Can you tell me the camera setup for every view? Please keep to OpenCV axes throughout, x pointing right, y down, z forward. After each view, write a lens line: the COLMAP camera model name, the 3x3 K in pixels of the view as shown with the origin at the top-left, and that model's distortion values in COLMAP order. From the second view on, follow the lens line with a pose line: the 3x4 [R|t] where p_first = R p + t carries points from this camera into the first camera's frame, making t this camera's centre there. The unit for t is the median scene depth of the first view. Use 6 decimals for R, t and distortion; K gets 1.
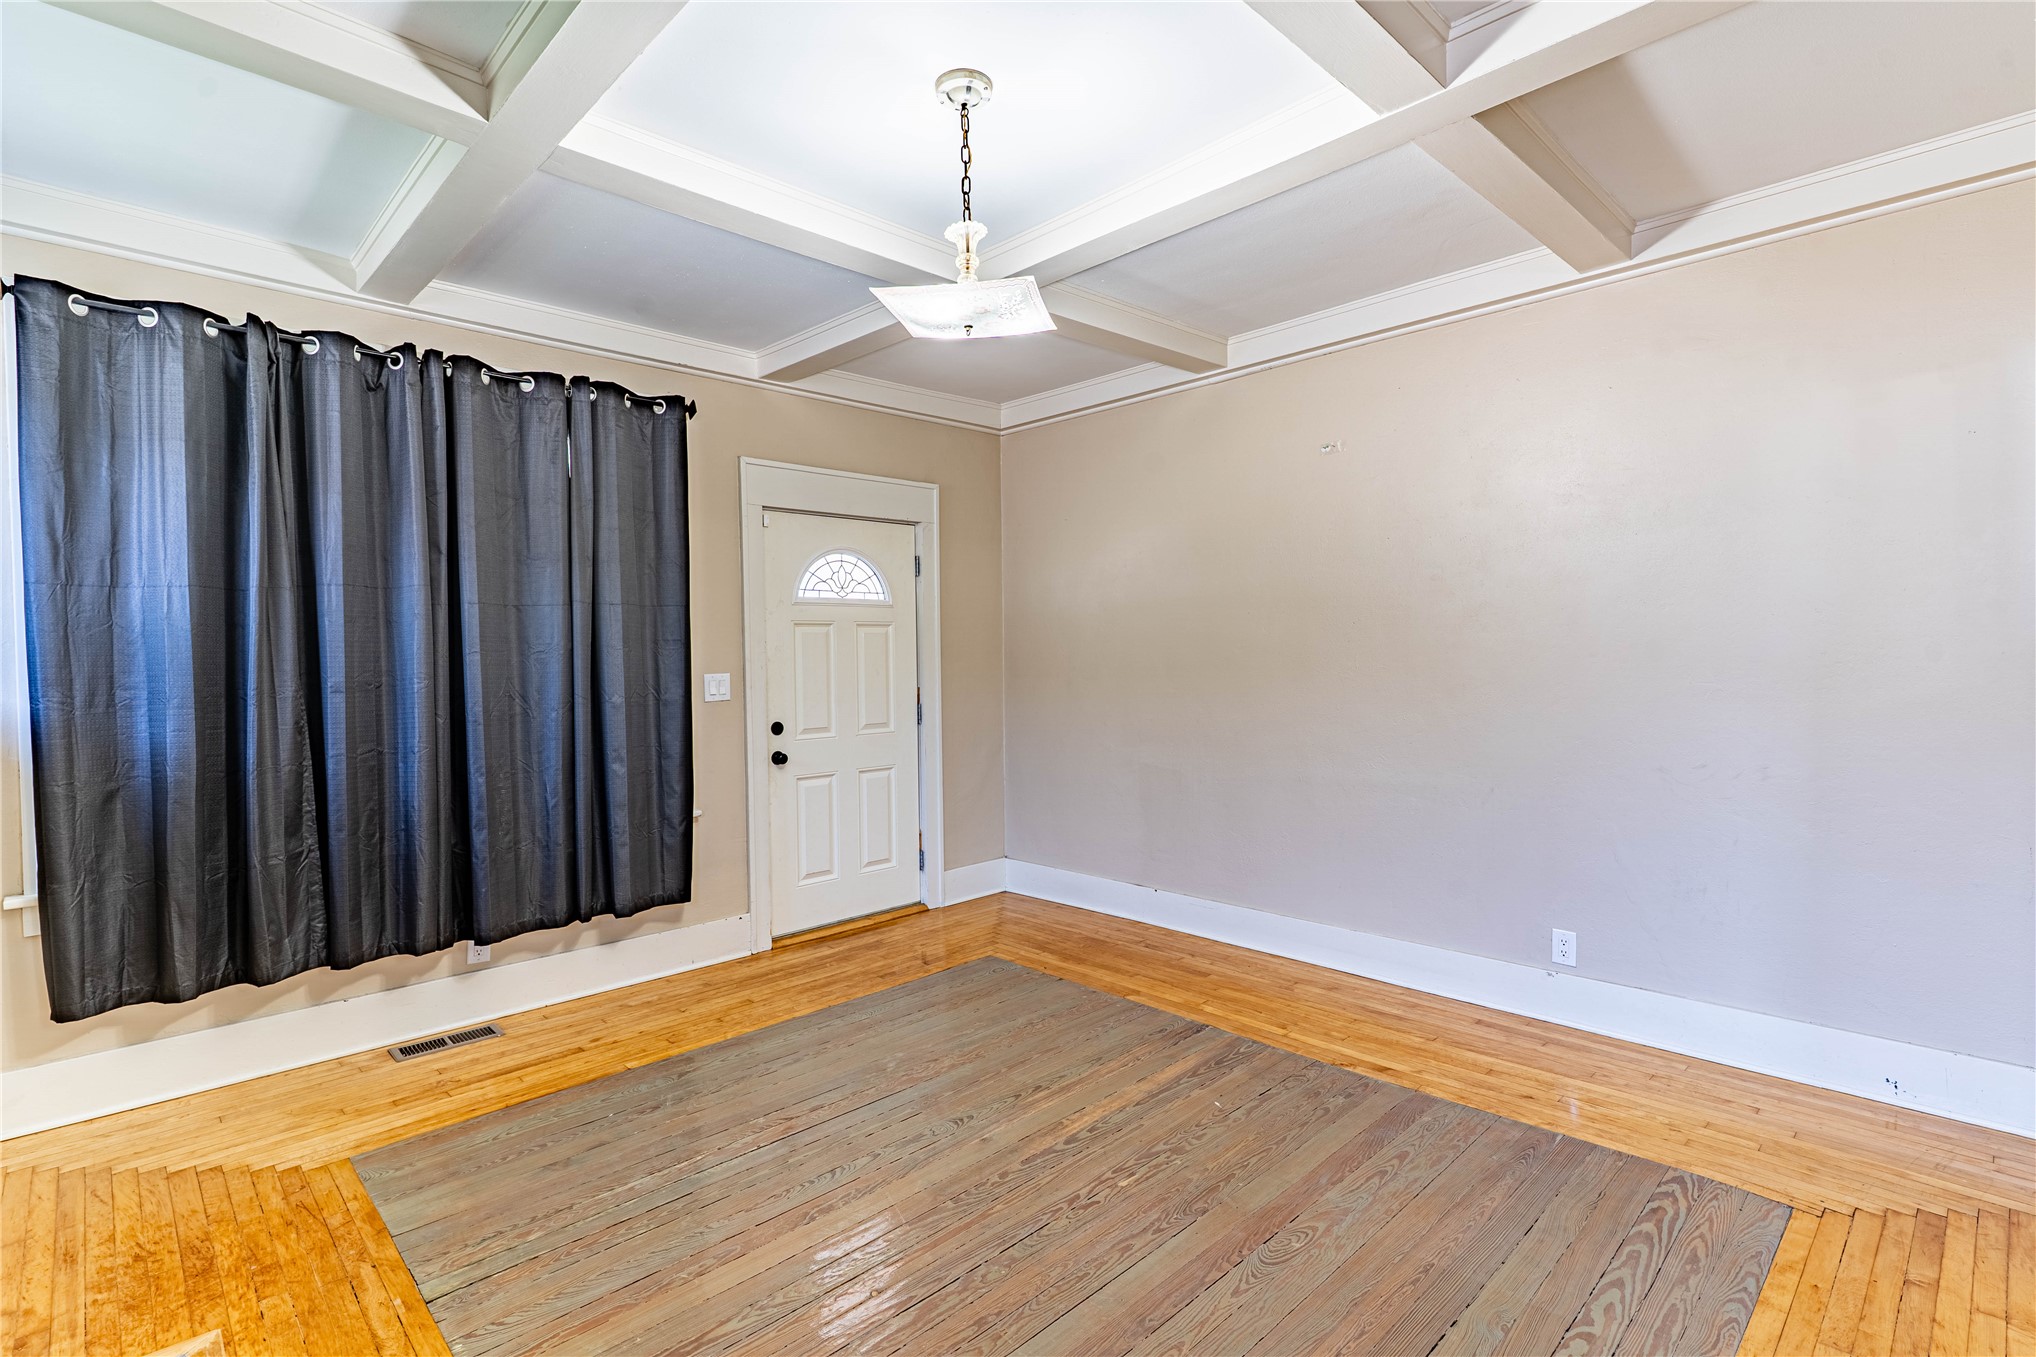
lens RADIAL K [[965.7, 0, 1017.9], [0, 965.7, 676.0], [0, 0, 1]] dist [0.004342, -0.001702]
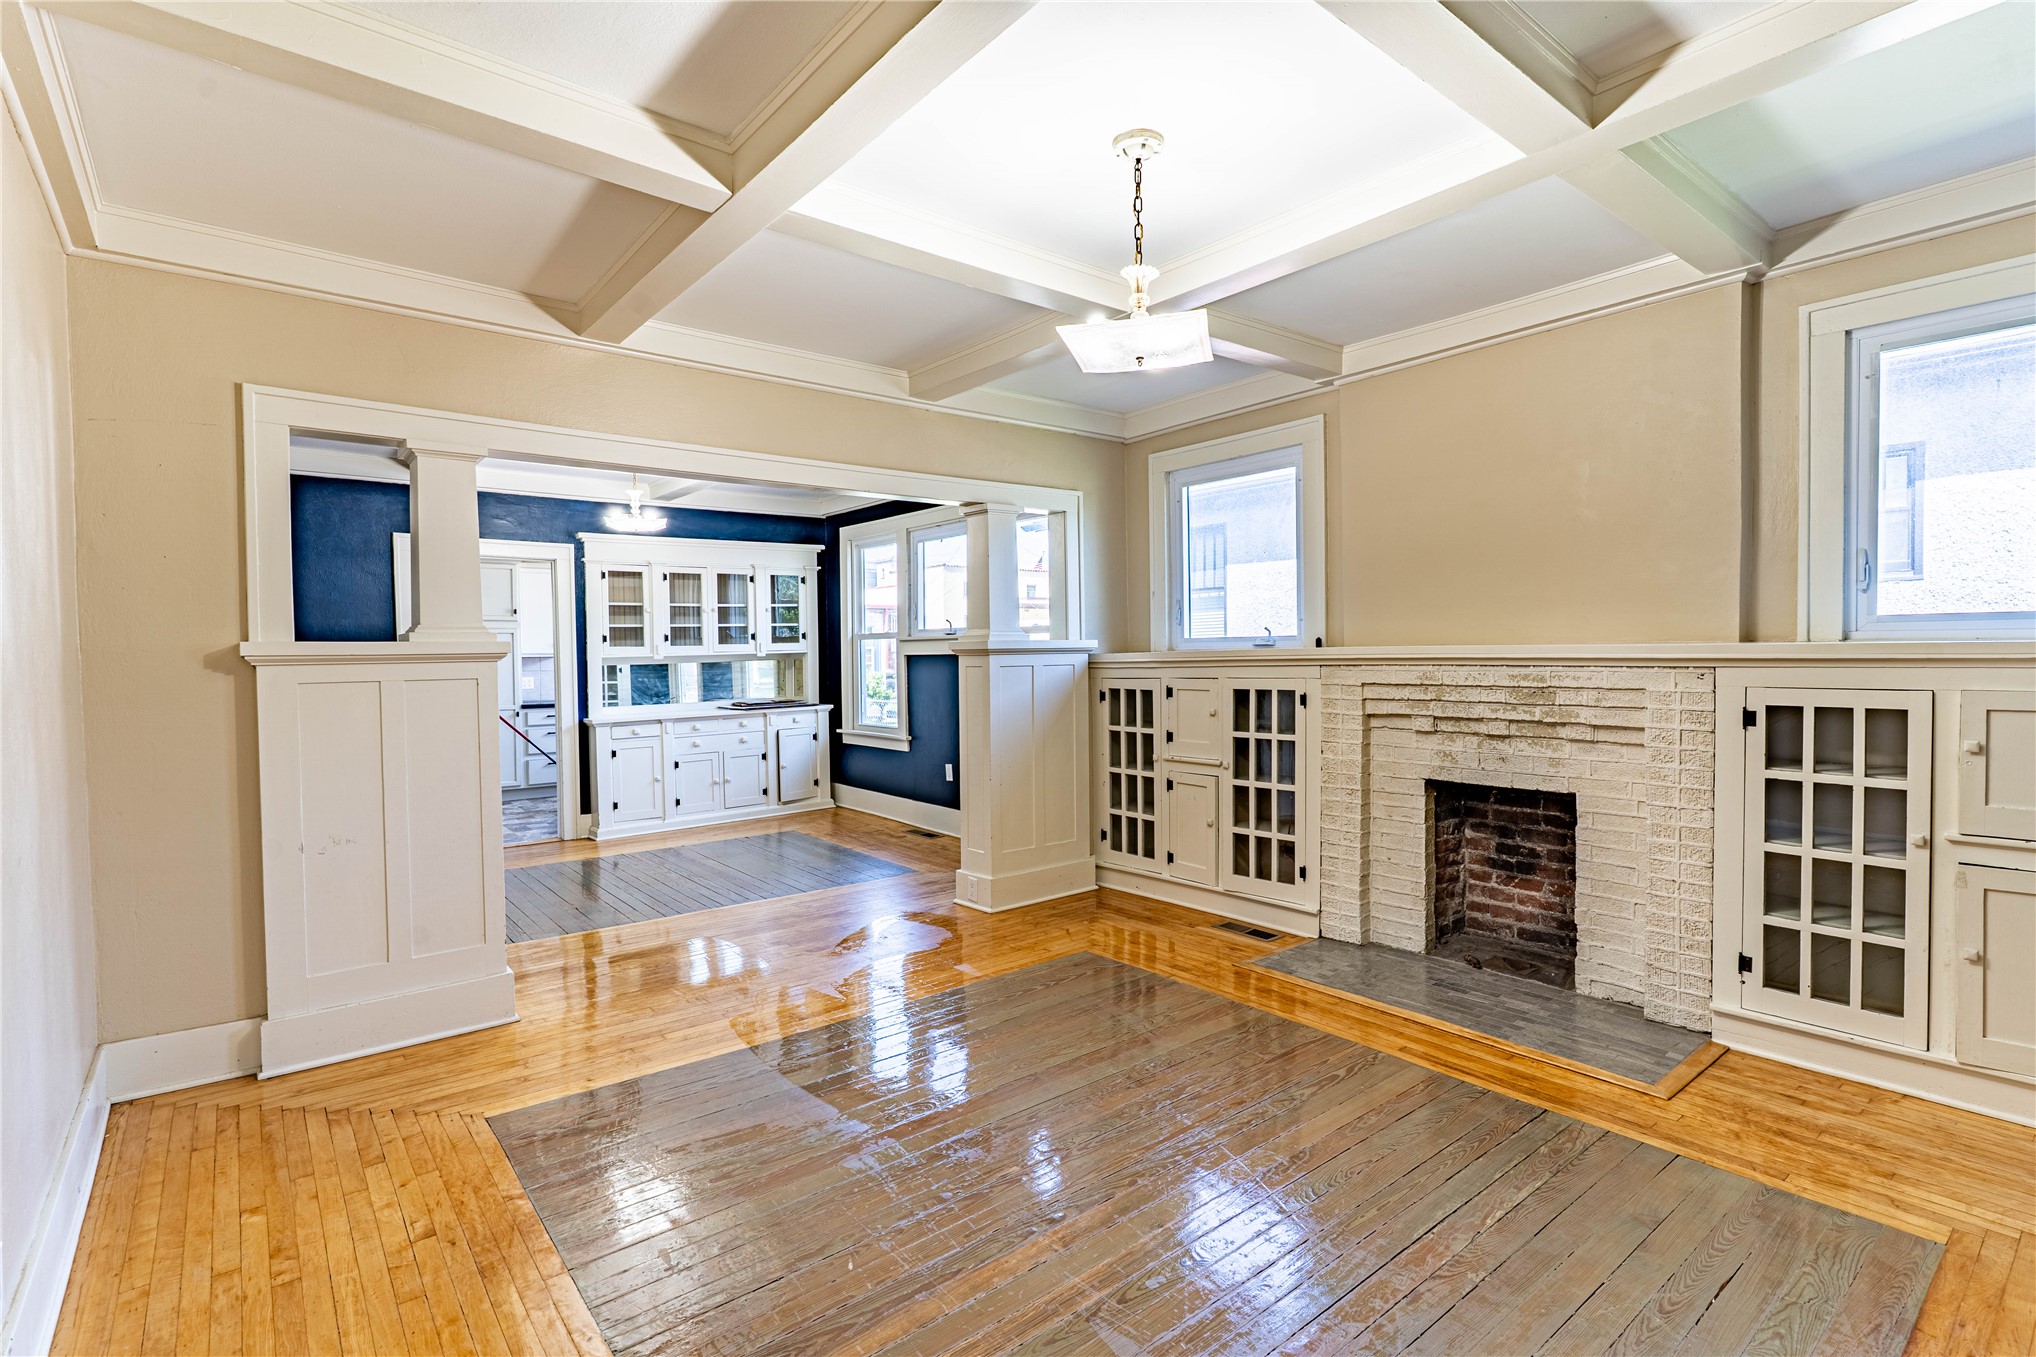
lens RADIAL K [[965.7, 0, 1019.9], [0, 965.7, 667.1], [0, 0, 1]] dist [0.004342, -0.001702]
pose [[-0.995863, 0.028203, 0.086381, -0.000951], [0.031988, 0.998573, 0.042756, -0.030623], [-0.085052, 0.045342, -0.995344, 1.210563]]
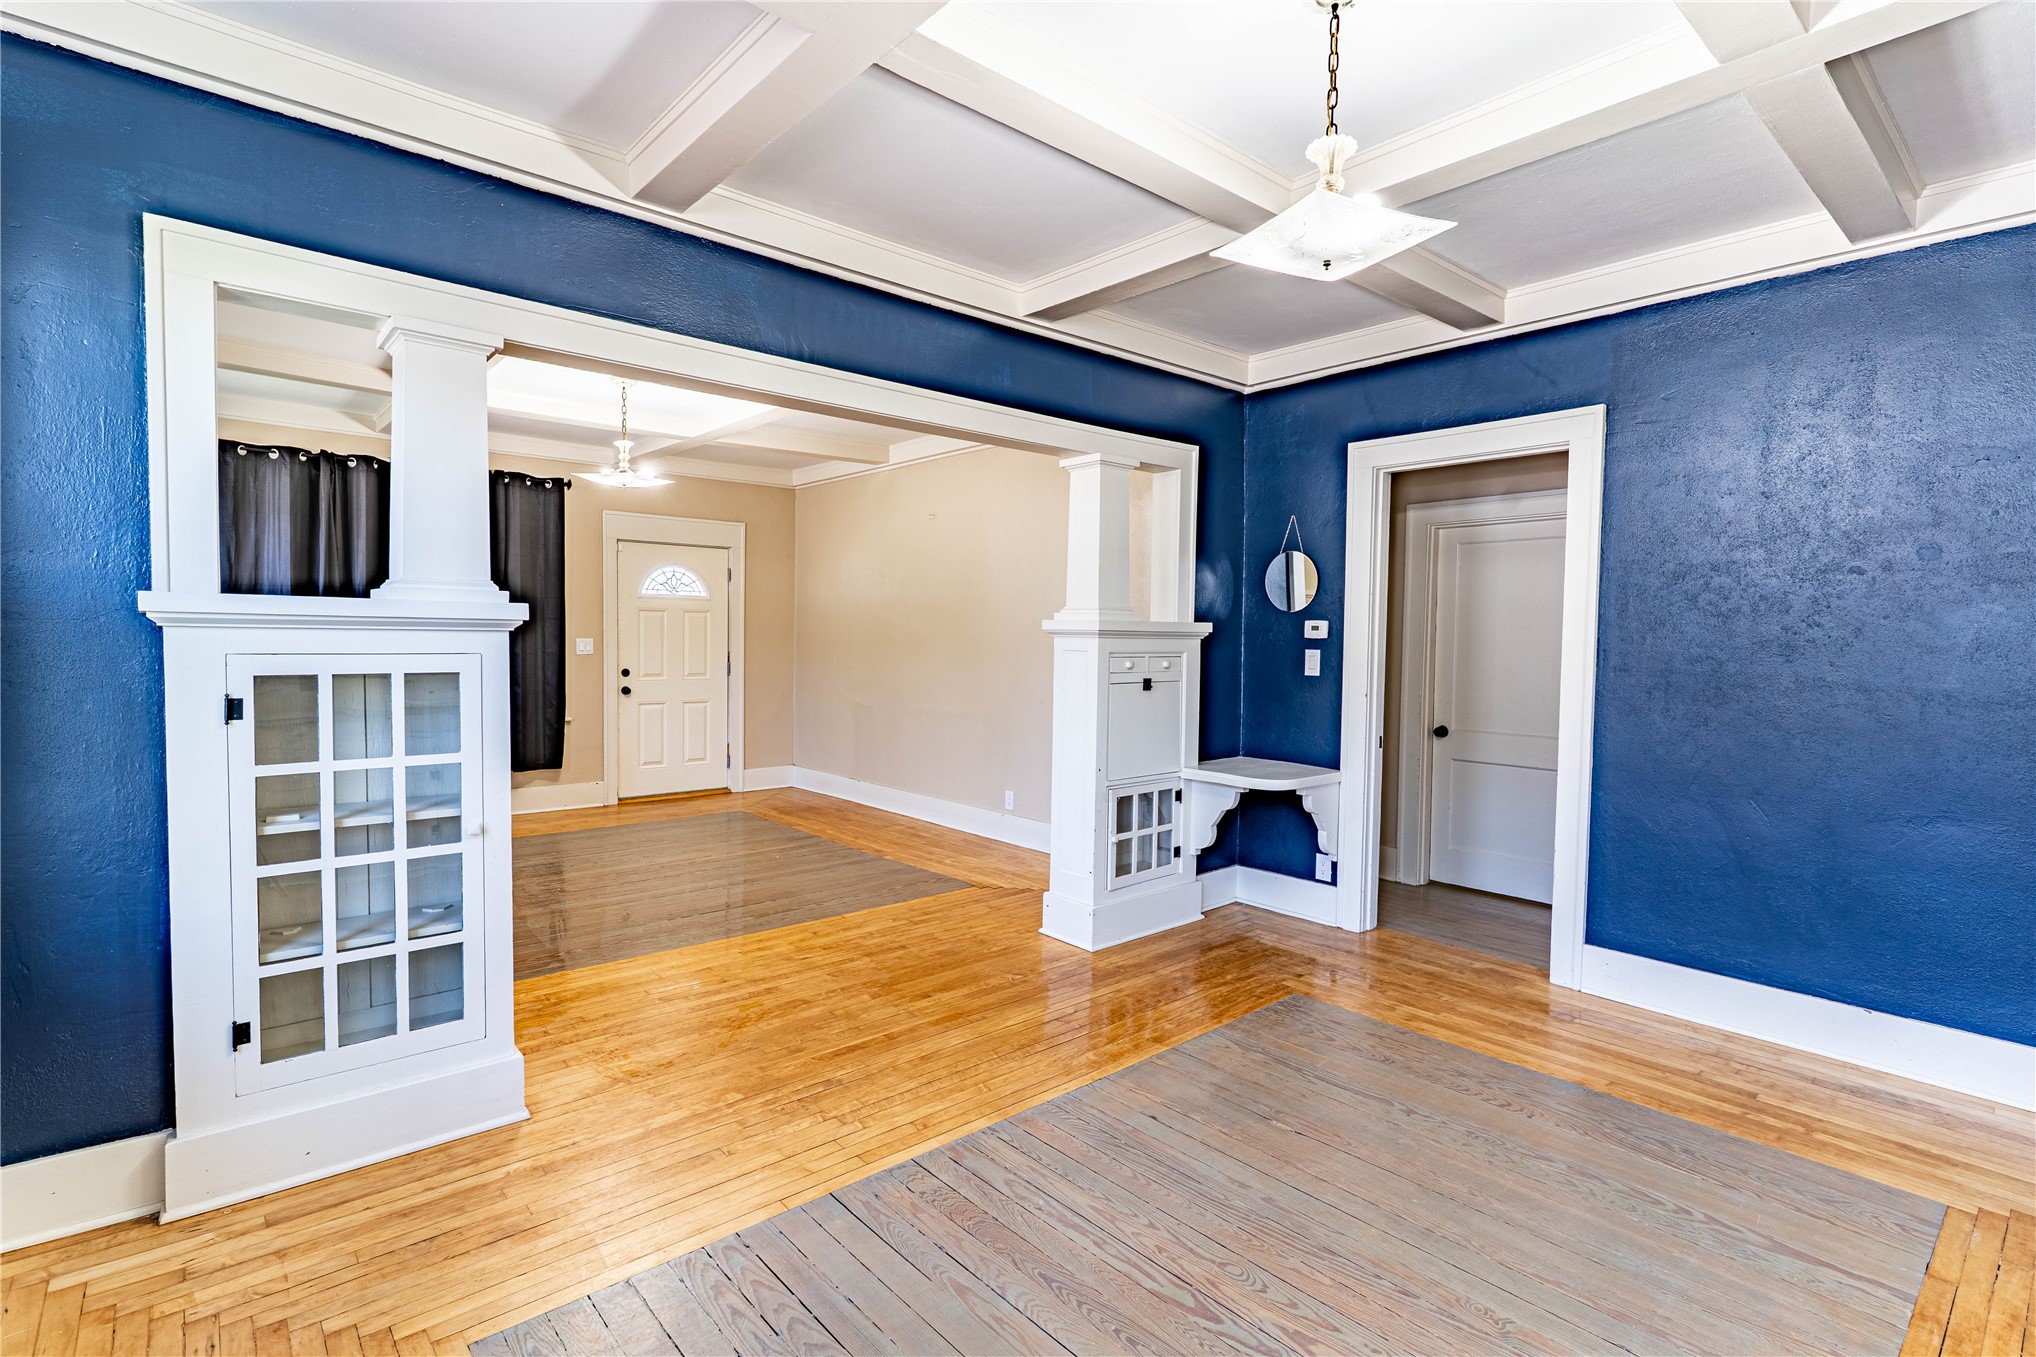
lens RADIAL K [[965.7, 0, 1016.8], [0, 965.7, 673.5], [0, 0, 1]] dist [0.004342, -0.001702]
pose [[0.997892, 0.030476, -0.057287, 0.577375], [-0.029750, 0.999466, 0.013482, 0.014727], [0.057668, -0.011749, 0.998267, -0.690366]]
